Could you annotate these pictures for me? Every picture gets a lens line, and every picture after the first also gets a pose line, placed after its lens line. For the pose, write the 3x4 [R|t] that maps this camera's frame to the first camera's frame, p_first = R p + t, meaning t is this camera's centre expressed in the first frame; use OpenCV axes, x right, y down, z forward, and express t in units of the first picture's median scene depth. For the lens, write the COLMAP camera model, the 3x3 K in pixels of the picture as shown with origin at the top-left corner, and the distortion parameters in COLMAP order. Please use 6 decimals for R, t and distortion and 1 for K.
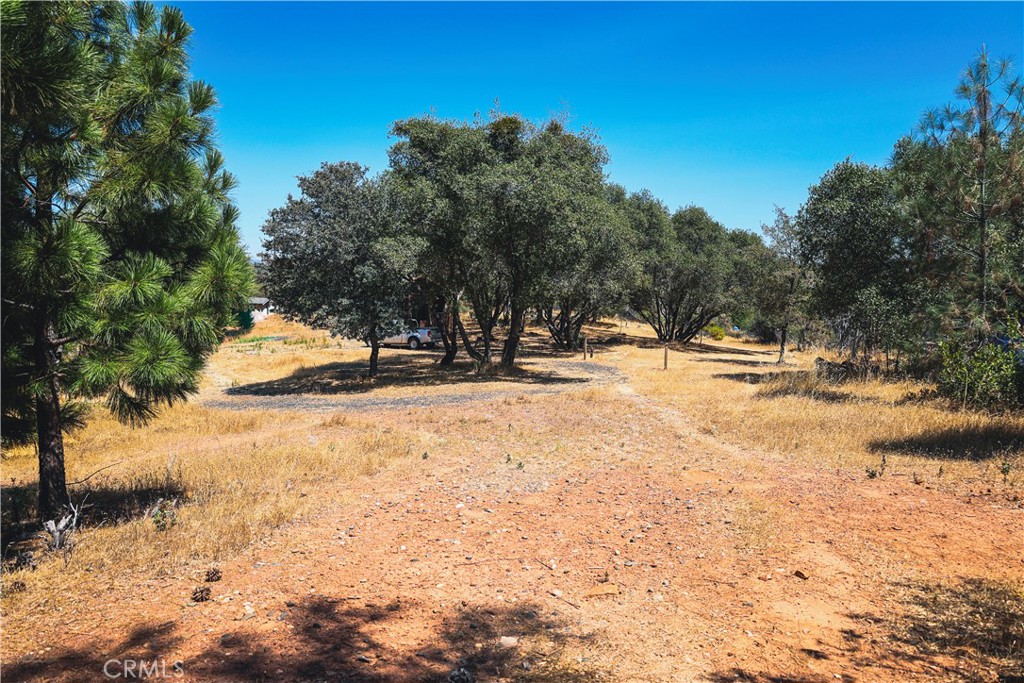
lens RADIAL K [[707.0, 0, 511.3], [0, 707.0, 342.3], [0, 0, 1]] dist [-0.007337, 0.013249]
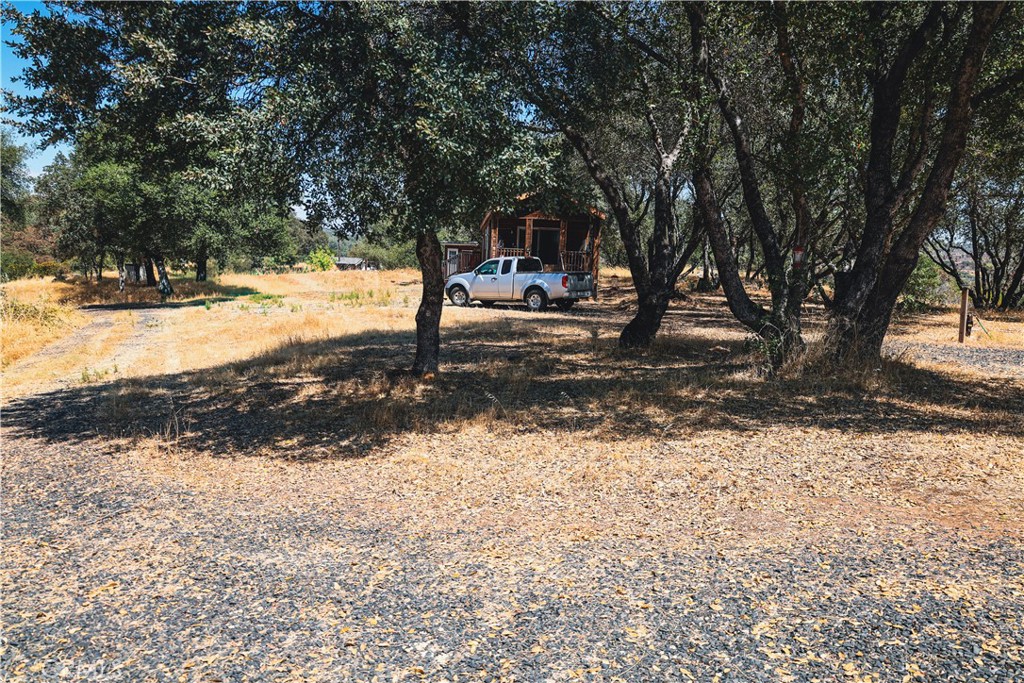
lens RADIAL K [[707.0, 0, 512.0], [0, 707.0, 341.5], [0, 0, 1]] dist [-0.007337, 0.013249]
pose [[0.988569, 0.030280, -0.147695, -0.084202], [-0.025144, 0.999017, 0.036516, 0.015821], [0.148656, -0.032385, 0.988359, 0.524111]]
